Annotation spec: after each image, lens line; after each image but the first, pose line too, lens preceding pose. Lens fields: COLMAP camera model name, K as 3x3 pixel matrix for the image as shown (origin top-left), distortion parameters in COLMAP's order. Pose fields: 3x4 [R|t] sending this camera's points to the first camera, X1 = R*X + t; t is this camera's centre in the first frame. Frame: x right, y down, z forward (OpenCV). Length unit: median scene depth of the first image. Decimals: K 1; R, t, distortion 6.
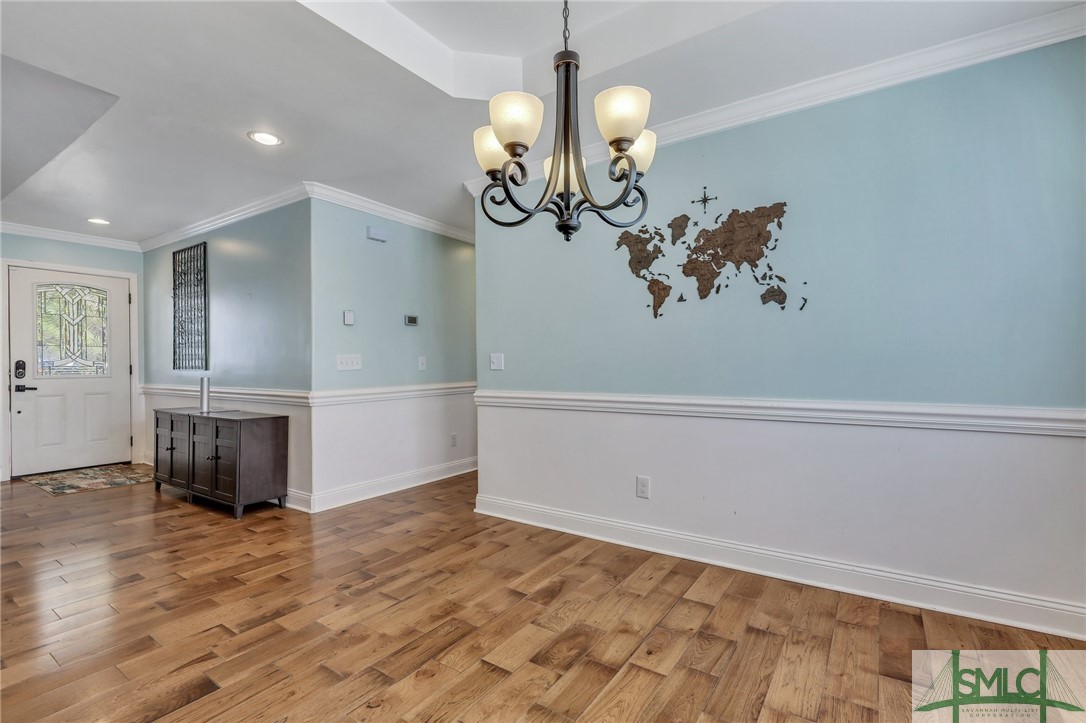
lens RADIAL K [[493.3, 0, 543.3], [0, 493.3, 363.7], [0, 0, 1]] dist [-0.004653, 0.001176]
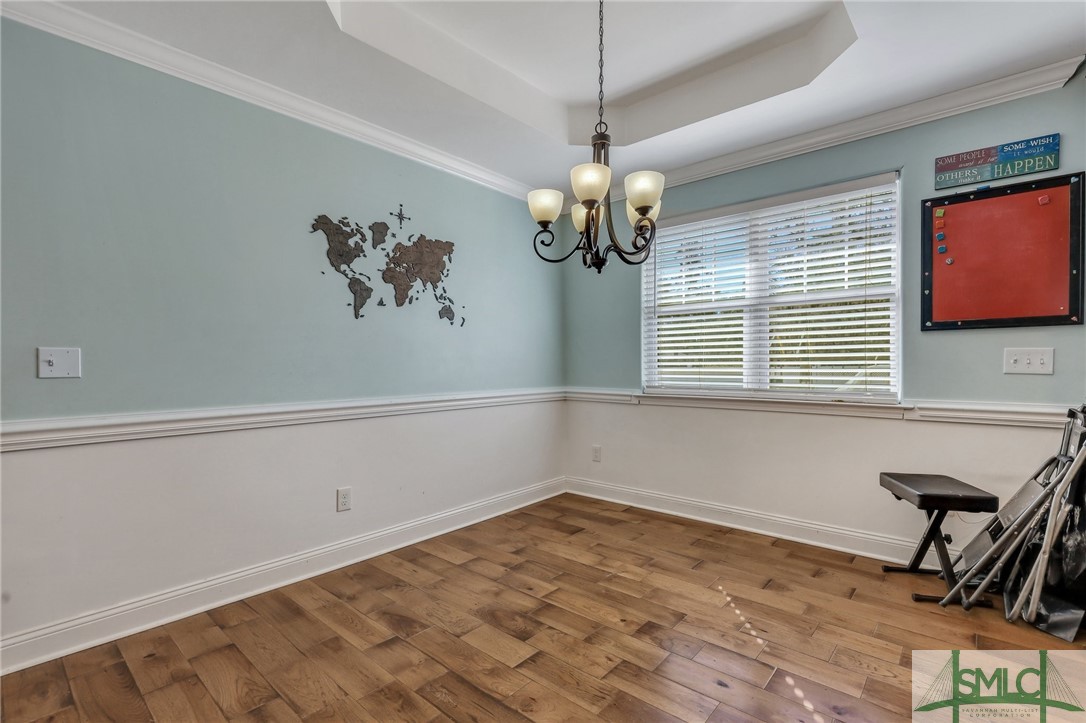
lens RADIAL K [[493.3, 0, 549.1], [0, 493.3, 372.1], [0, 0, 1]] dist [-0.004653, 0.001176]
pose [[0.116855, -0.009026, 0.993108, -0.722468], [0.005461, 0.999949, 0.008445, 0.005684], [-0.993134, 0.004437, 0.116899, 0.545869]]
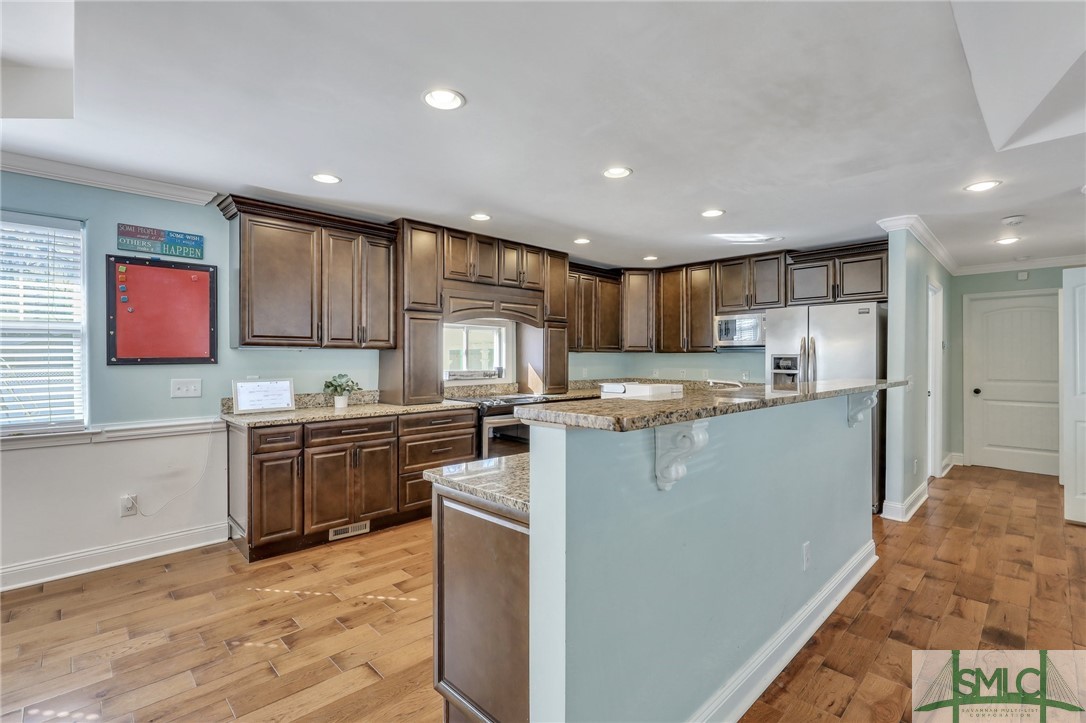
lens RADIAL K [[493.3, 0, 540.1], [0, 493.3, 356.2], [0, 0, 1]] dist [-0.004653, 0.001176]
pose [[-0.978780, 0.007247, 0.204784, -0.884995], [0.008017, 0.999964, 0.002932, -0.077989], [-0.204755, 0.004512, -0.978803, 0.834593]]
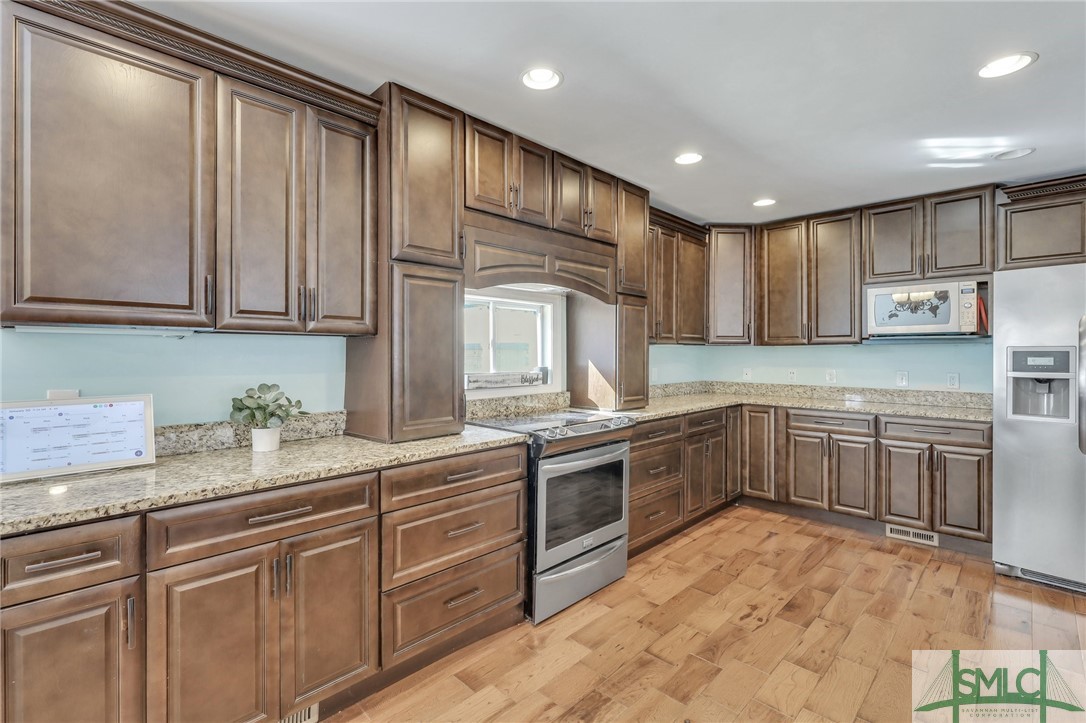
lens RADIAL K [[493.3, 0, 538.6], [0, 493.3, 351.1], [0, 0, 1]] dist [-0.004653, 0.001176]
pose [[-0.982850, 0.007996, 0.184231, -0.548355], [0.008292, 0.999965, 0.000840, -0.071736], [-0.184218, 0.002354, -0.982883, 0.182972]]
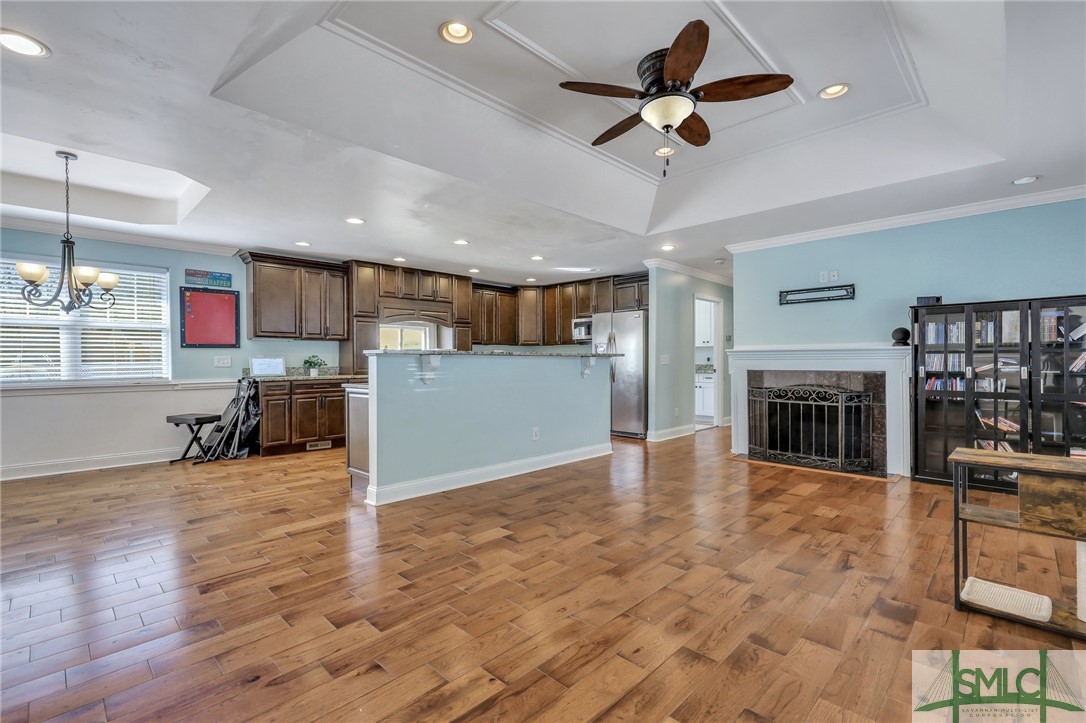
lens RADIAL K [[493.3, 0, 541.8], [0, 493.3, 363.3], [0, 0, 1]] dist [-0.004653, 0.001176]
pose [[-0.983679, 0.011832, 0.179544, -1.514725], [0.013660, 0.999867, 0.008950, 0.004710], [-0.179414, 0.011256, -0.983709, 1.667295]]
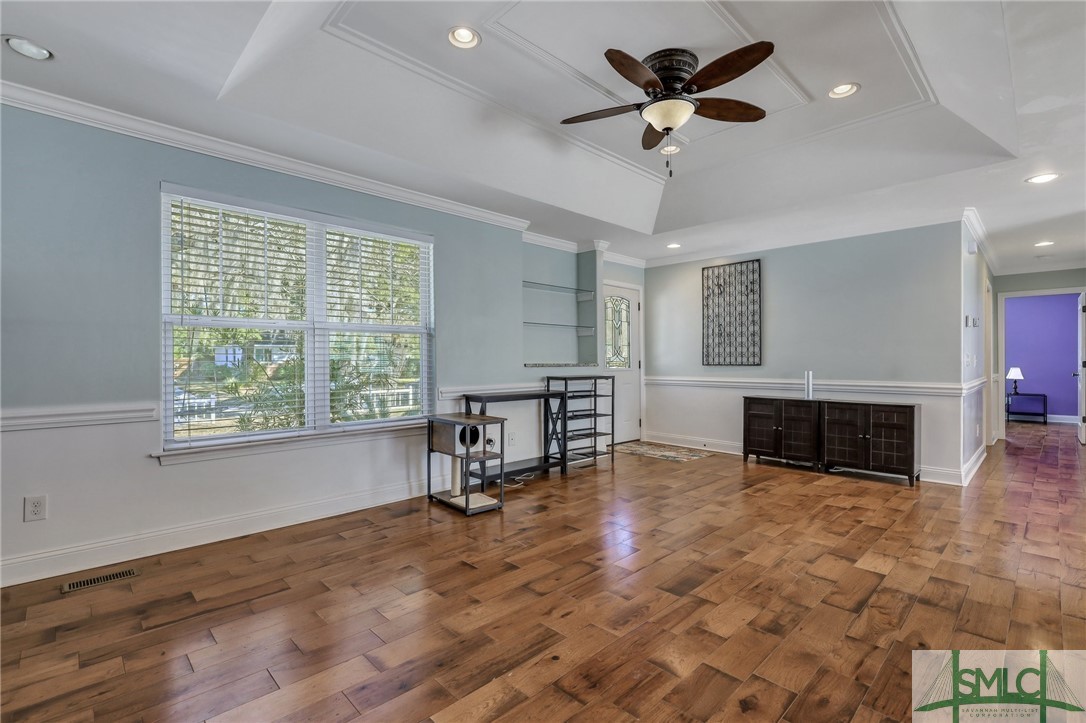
lens RADIAL K [[493.3, 0, 544.9], [0, 493.3, 359.1], [0, 0, 1]] dist [-0.004653, 0.001176]
pose [[0.979207, 0.006553, -0.202757, -1.634413], [-0.008055, 0.999946, -0.006586, 0.017544], [0.202703, 0.008083, 0.979207, -0.491379]]
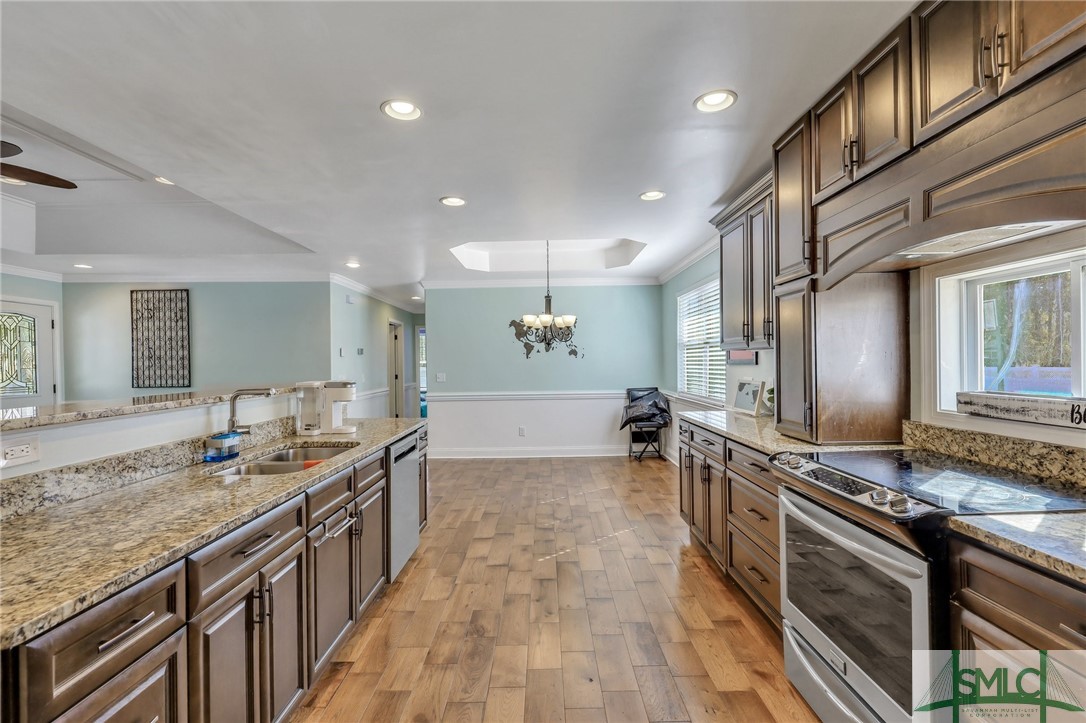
lens RADIAL K [[493.3, 0, 545.8], [0, 493.3, 362.1], [0, 0, 1]] dist [-0.004653, 0.001176]
pose [[0.825800, -0.002115, 0.563959, -1.094321], [0.007108, 0.999953, -0.006657, -0.064002], [-0.563919, 0.009506, 0.825776, -1.062005]]
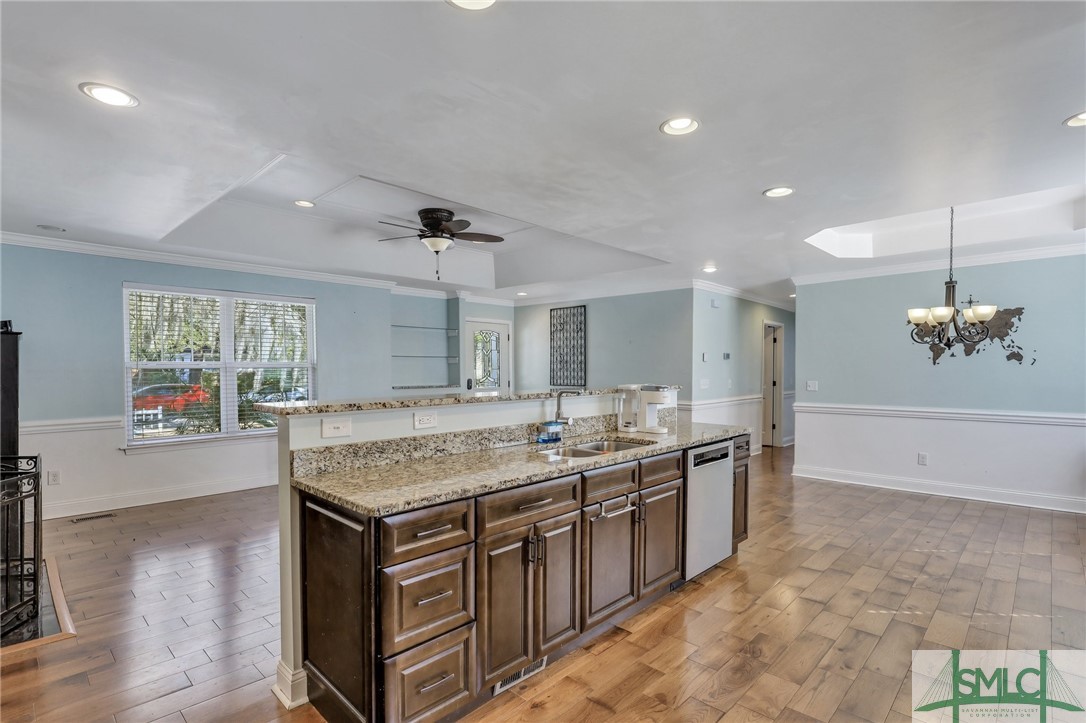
lens RADIAL K [[526.5, 0, 547.2], [0, 526.5, 380.5], [0, 0, 1]] dist [-0.000425, -0.000880]
pose [[0.986641, 0.012250, -0.162446, -0.904325], [-0.008968, 0.999741, 0.020925, -0.067275], [0.162660, -0.019189, 0.986496, -1.193254]]
